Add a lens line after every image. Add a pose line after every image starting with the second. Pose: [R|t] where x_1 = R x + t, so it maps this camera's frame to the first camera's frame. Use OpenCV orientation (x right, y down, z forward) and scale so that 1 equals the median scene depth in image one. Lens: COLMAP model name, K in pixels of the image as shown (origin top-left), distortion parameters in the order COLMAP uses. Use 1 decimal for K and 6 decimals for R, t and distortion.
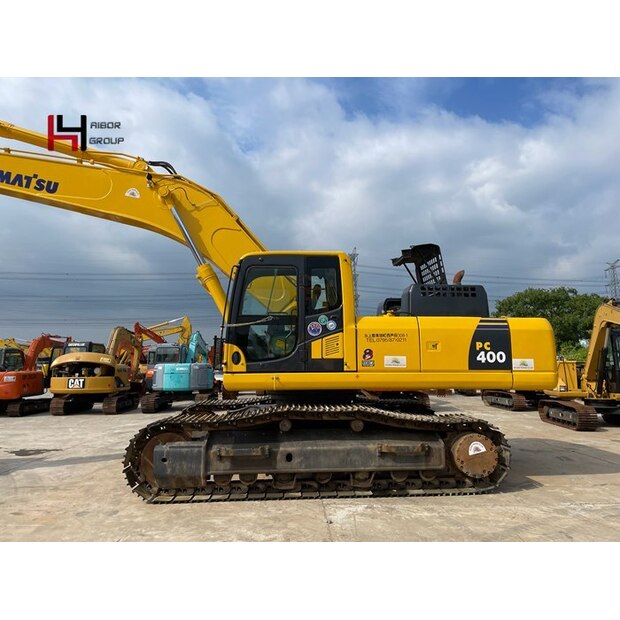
lens RADIAL K [[472.5, 0, 309.6], [0, 472.5, 302.8], [0, 0, 1]] dist [0.094502, -0.126464]
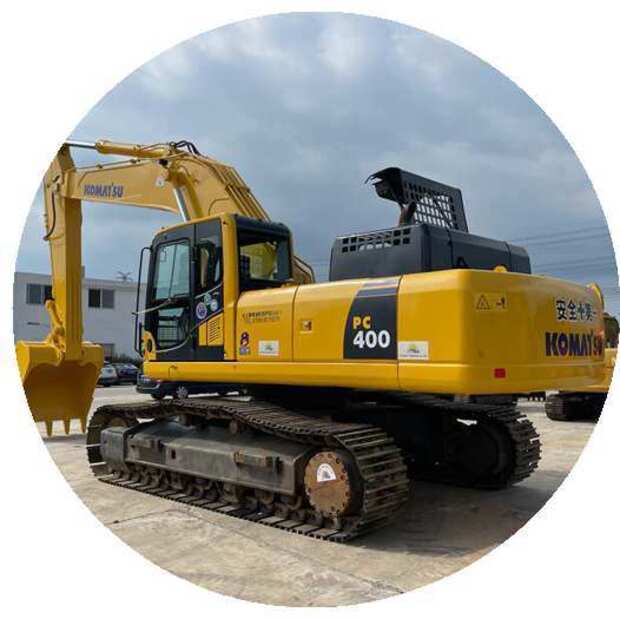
lens RADIAL K [[628.4, 0, 310.0], [0, 628.4, 310.0], [0, 0, 1]] dist [0.084951, -0.001495]
pose [[0.664243, -0.051230, -0.745759, 0.975505], [0.100816, 0.994674, 0.021467, 0.049183], [0.740687, -0.089443, 0.665870, 0.390521]]
